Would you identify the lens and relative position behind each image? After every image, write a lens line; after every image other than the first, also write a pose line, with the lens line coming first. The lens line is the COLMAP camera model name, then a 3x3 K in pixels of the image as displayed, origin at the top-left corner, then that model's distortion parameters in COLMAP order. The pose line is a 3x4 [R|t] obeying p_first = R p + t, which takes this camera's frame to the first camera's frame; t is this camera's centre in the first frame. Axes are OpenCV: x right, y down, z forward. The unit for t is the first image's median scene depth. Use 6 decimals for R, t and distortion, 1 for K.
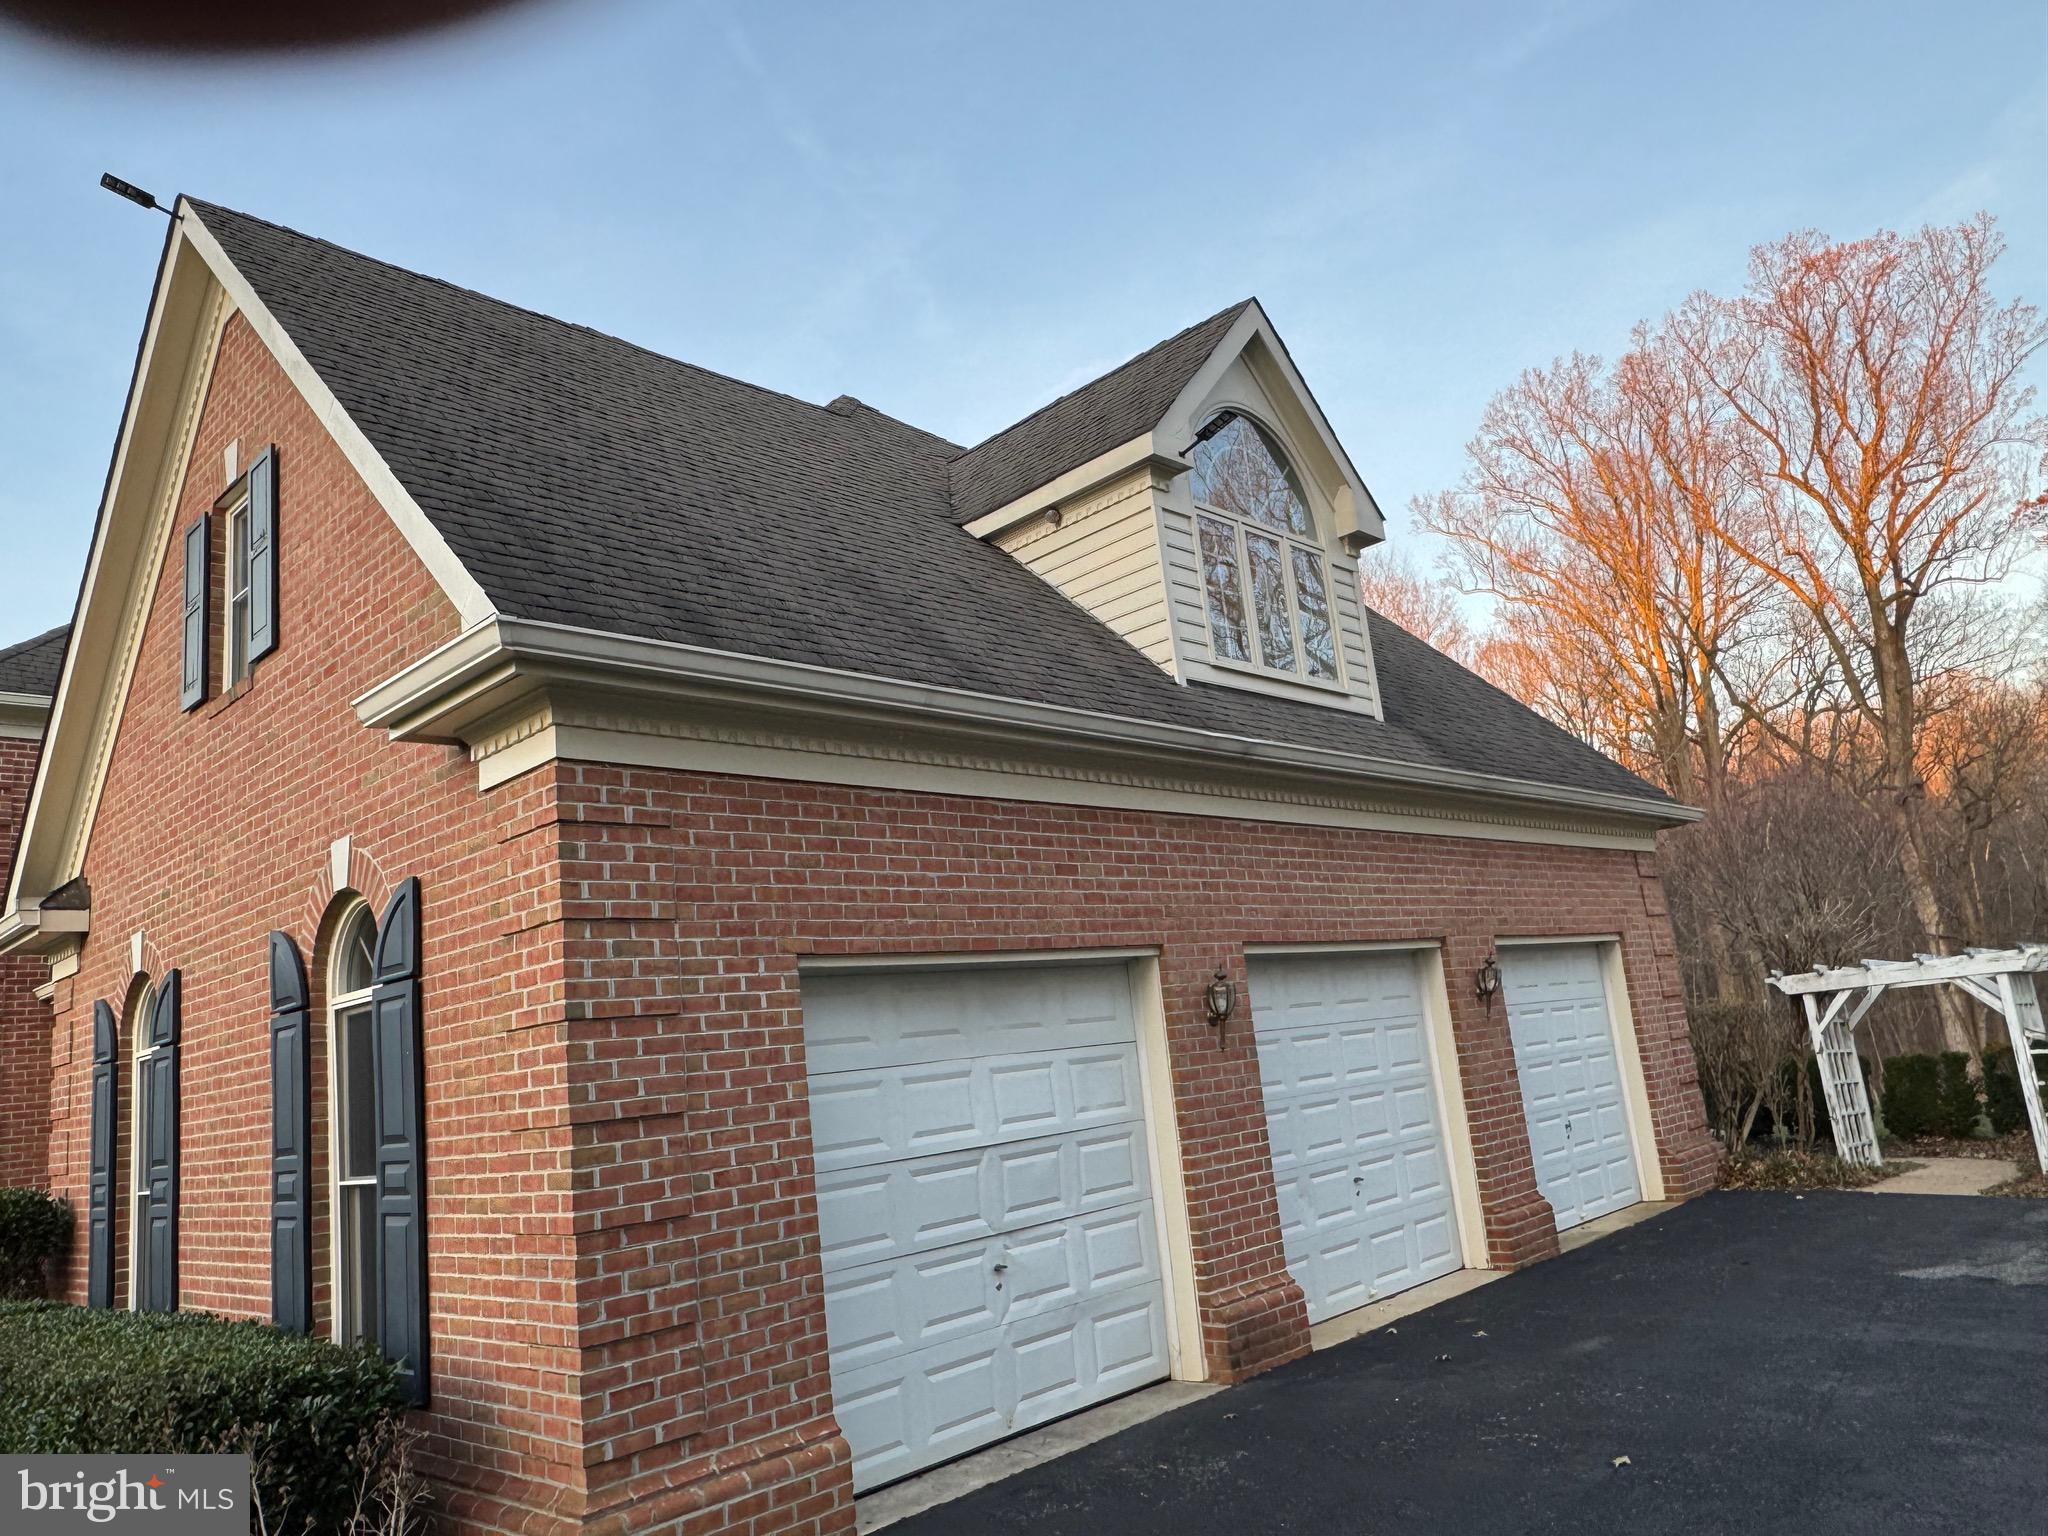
lens RADIAL K [[1403.9, 0, 1024.0], [0, 1403.9, 768.0], [0, 0, 1]] dist [-0.012282, -0.001618]
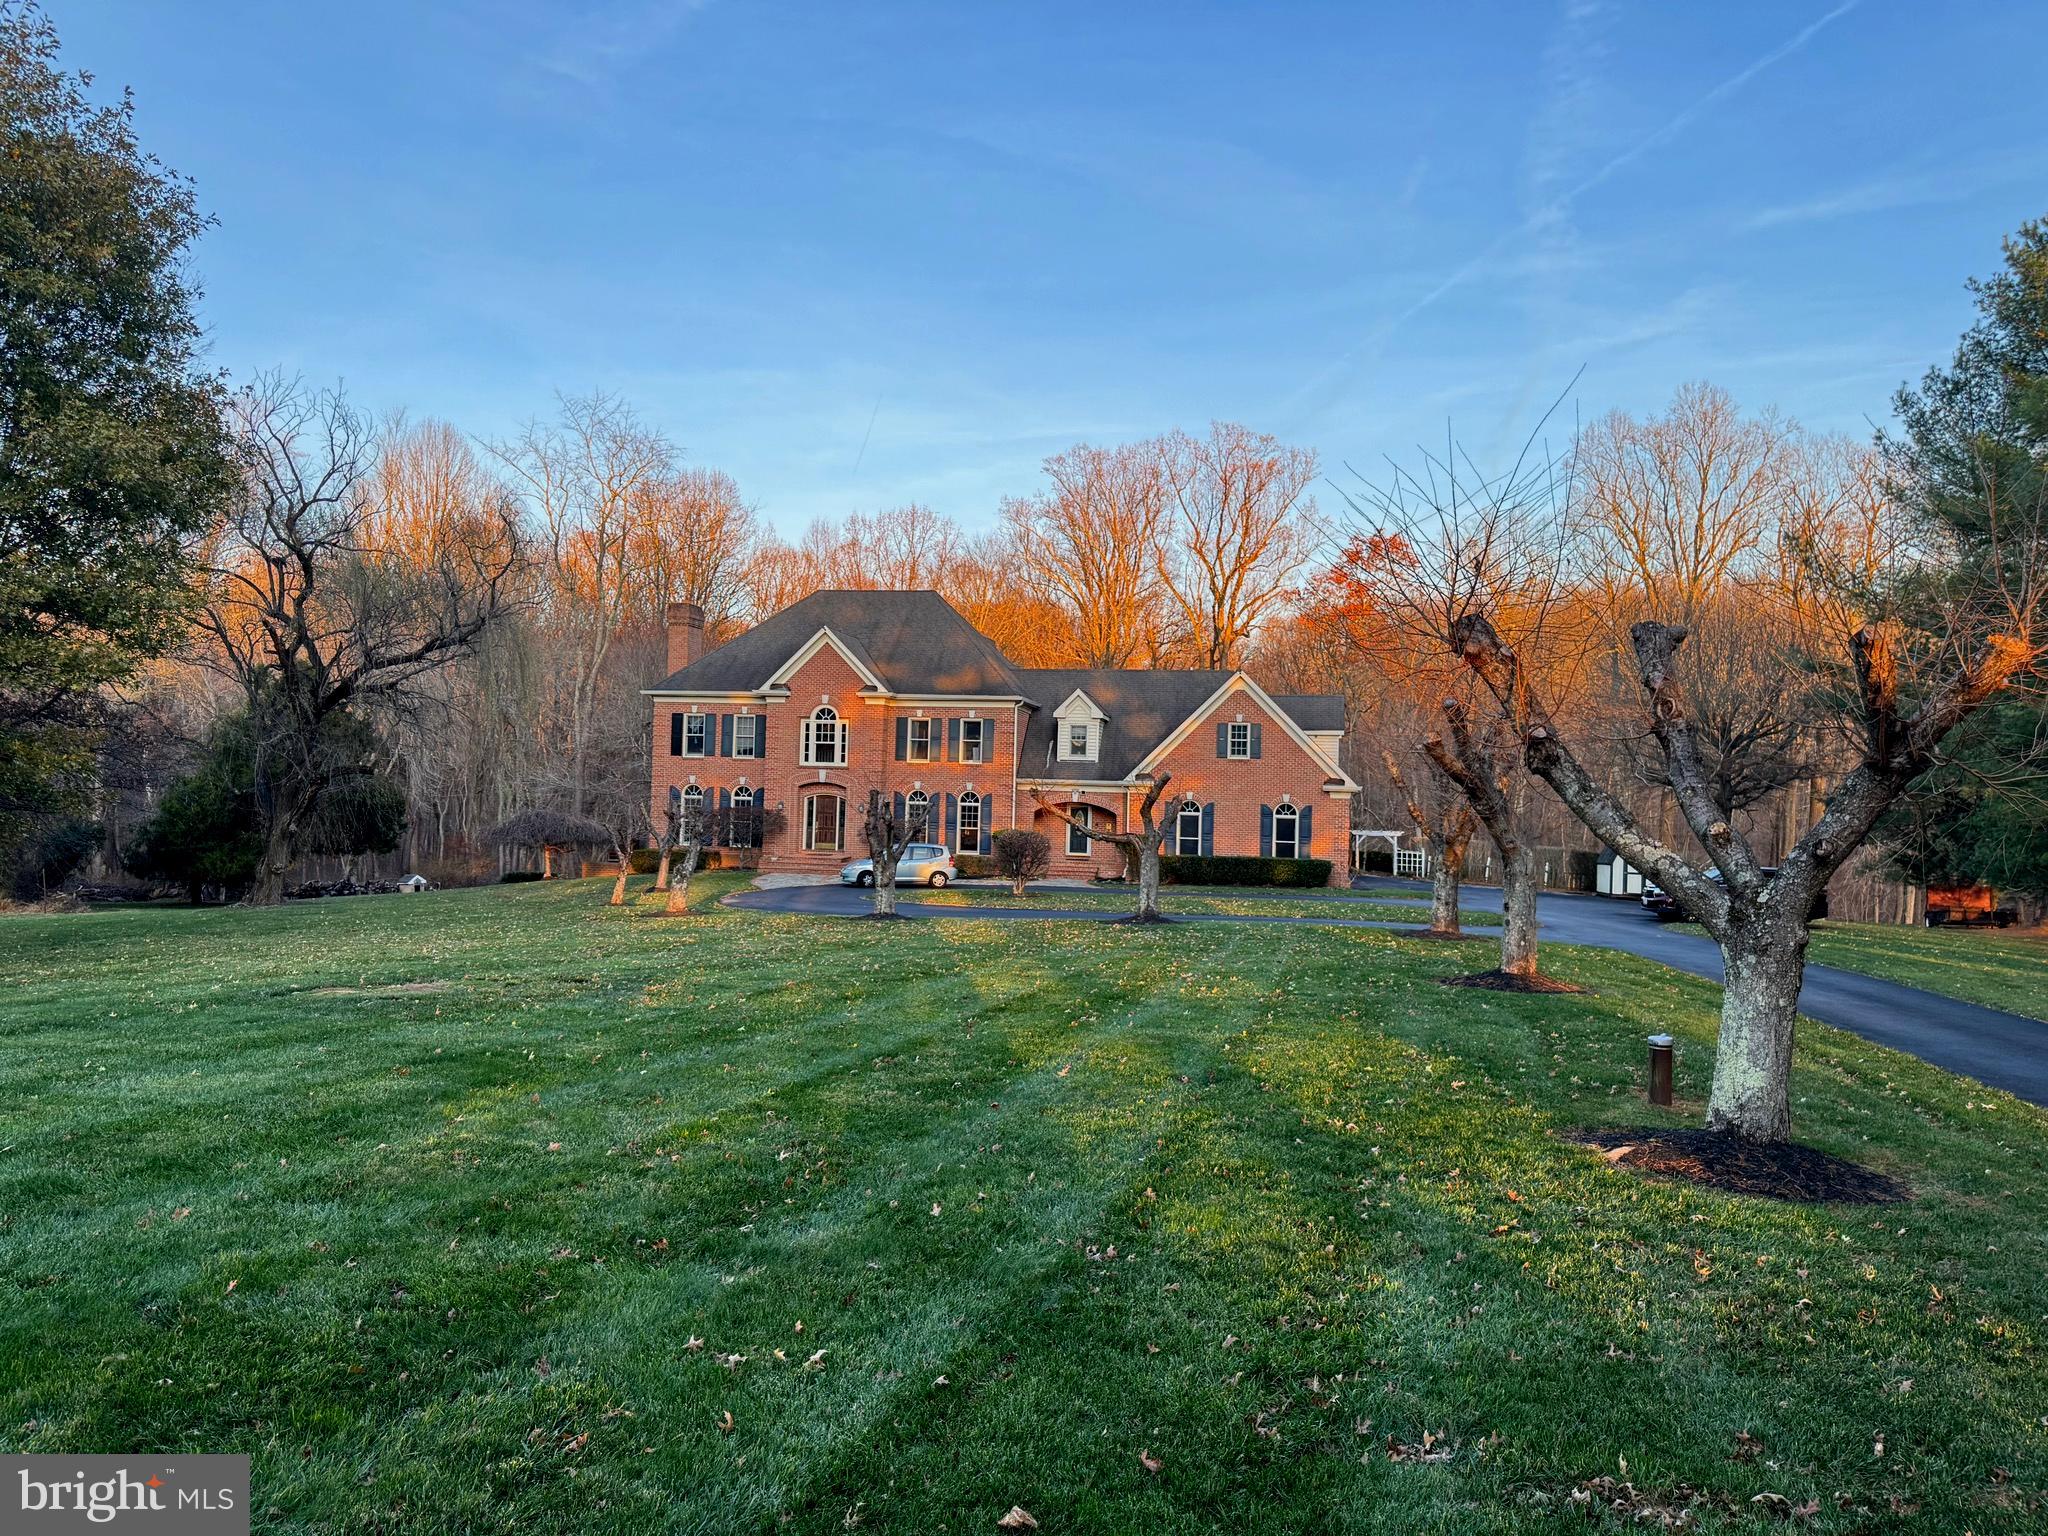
lens RADIAL K [[1412.7, 0, 1024.0], [0, 1412.7, 768.0], [0, 0, 1]] dist [0.001689, 0.000053]
pose [[0.829286, 0.139146, 0.541224, -0.689522], [-0.225780, 0.969364, 0.096731, -0.056555], [-0.511183, -0.202415, 0.835296, -0.521768]]
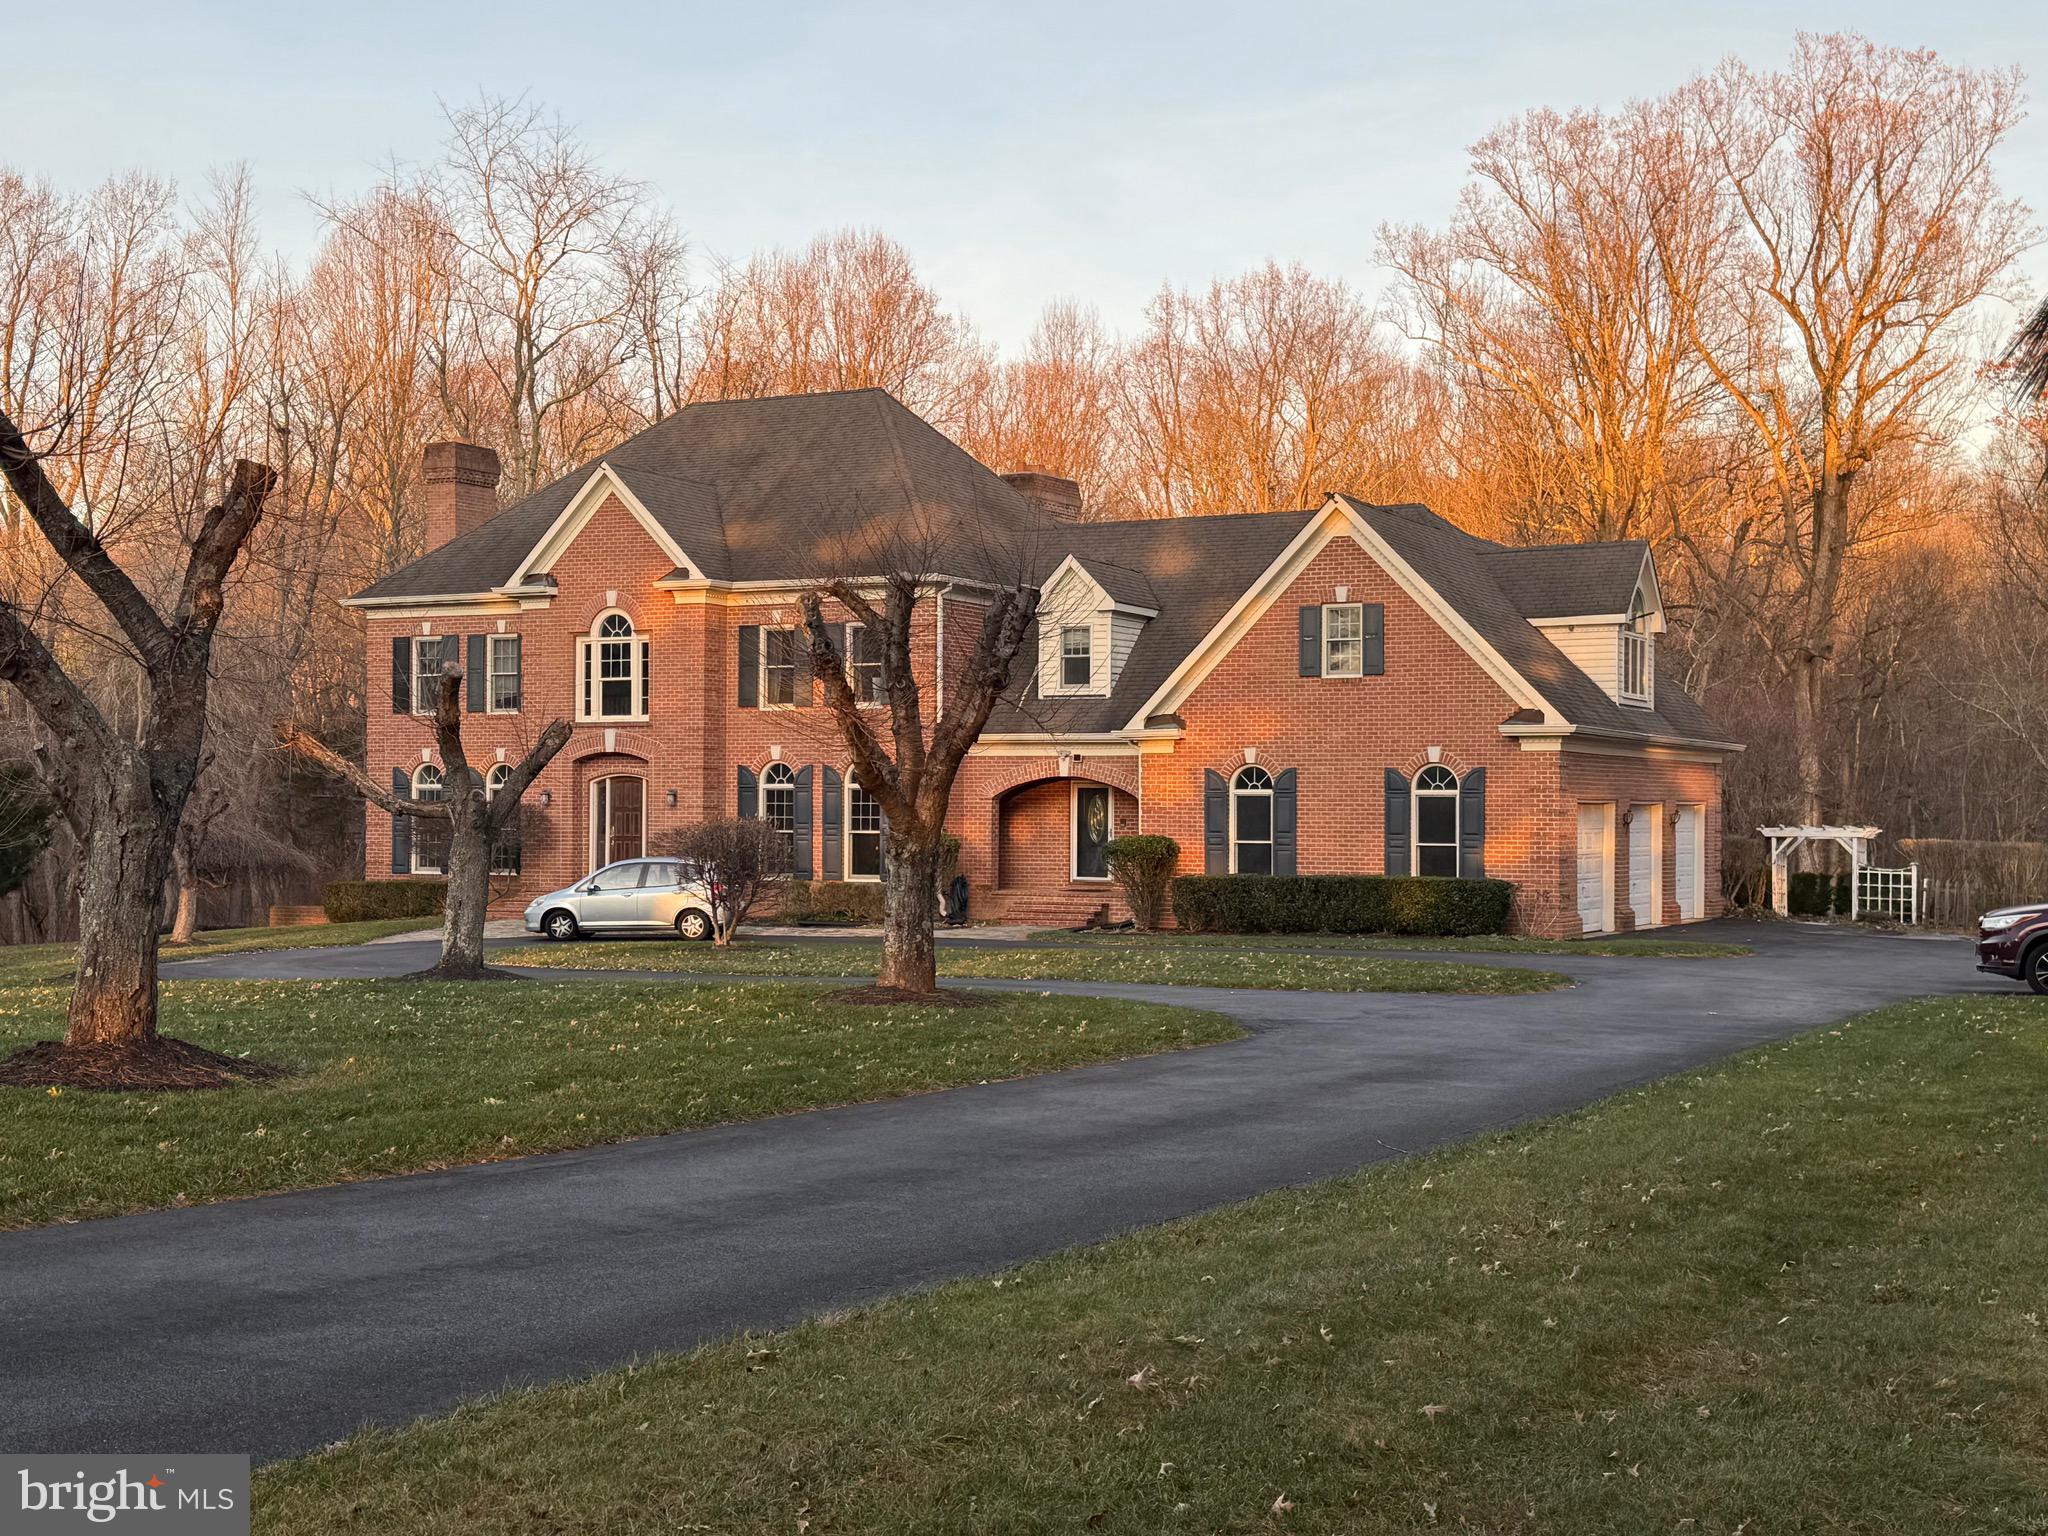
lens RADIAL K [[2536.5, 0, 1024.0], [0, 2536.5, 768.0], [0, 0, 1]] dist [0.169690, -0.433677]
pose [[0.952333, 0.114206, 0.282875, -0.396766], [-0.162086, 0.974993, 0.152045, -0.084613], [-0.258437, -0.190647, 0.947029, -0.576480]]
